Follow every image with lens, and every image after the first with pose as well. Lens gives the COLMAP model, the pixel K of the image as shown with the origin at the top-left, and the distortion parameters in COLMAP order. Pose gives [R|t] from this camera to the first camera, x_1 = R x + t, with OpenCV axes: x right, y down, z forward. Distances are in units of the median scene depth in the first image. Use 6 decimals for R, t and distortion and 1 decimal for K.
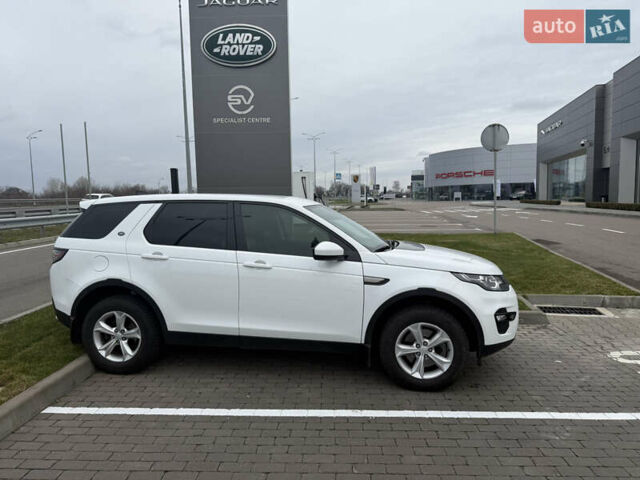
lens RADIAL K [[451.2, 0, 322.3], [0, 451.2, 241.1], [0, 0, 1]] dist [0.056709, -0.071456]
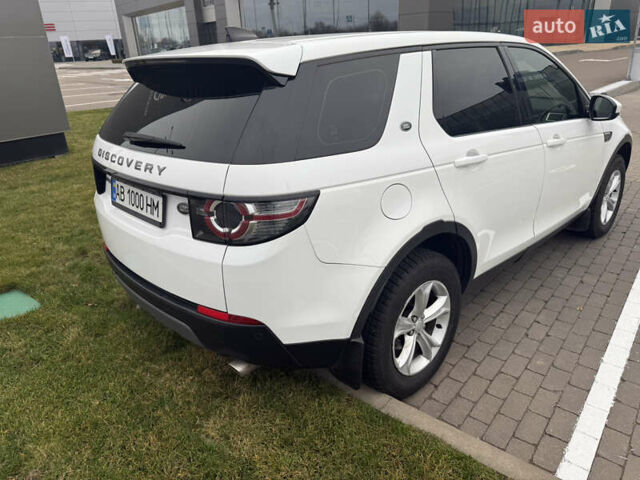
lens RADIAL K [[451.2, 0, 319.6], [0, 451.2, 243.3], [0, 0, 1]] dist [0.056709, -0.071456]
pose [[0.617409, -0.324590, 0.716553, -0.857401], [0.106342, 0.936978, 0.332811, -0.066169], [-0.779421, -0.129281, 0.613016, 0.781051]]
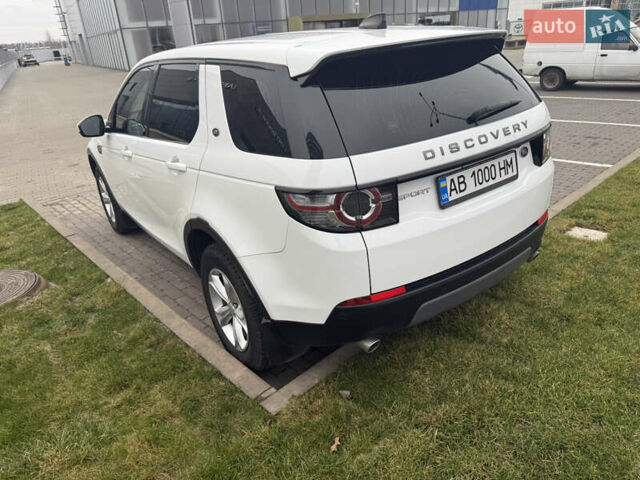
lens RADIAL K [[451.2, 0, 316.7], [0, 451.2, 245.6], [0, 0, 1]] dist [0.056709, -0.071456]
pose [[-0.692109, -0.245968, 0.678590, -0.840215], [0.144875, 0.873673, 0.464442, -0.151996], [-0.707104, 0.419756, -0.569043, 1.641353]]
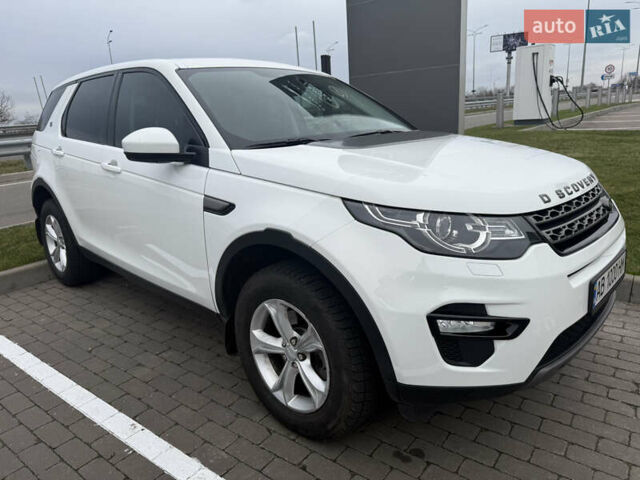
lens RADIAL K [[451.2, 0, 315.7], [0, 451.2, 238.5], [0, 0, 1]] dist [0.056709, -0.071456]
pose [[0.811102, 0.122032, -0.572034, 0.461724], [-0.006785, 0.979891, 0.199419, 0.019523], [0.584866, -0.157868, 0.795619, 0.587135]]
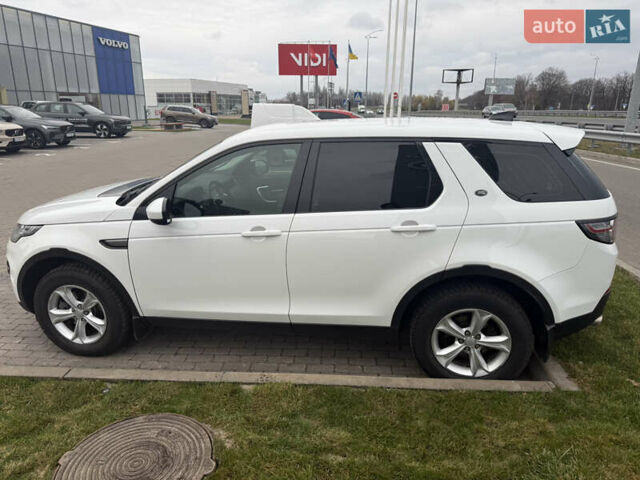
lens RADIAL K [[451.2, 0, 318.3], [0, 451.2, 237.7], [0, 0, 1]] dist [0.056709, -0.071456]
pose [[-0.999059, 0.006205, 0.042927, -0.190777], [0.021677, 0.928676, 0.370257, -0.226291], [-0.037568, 0.370839, -0.927937, 2.002472]]
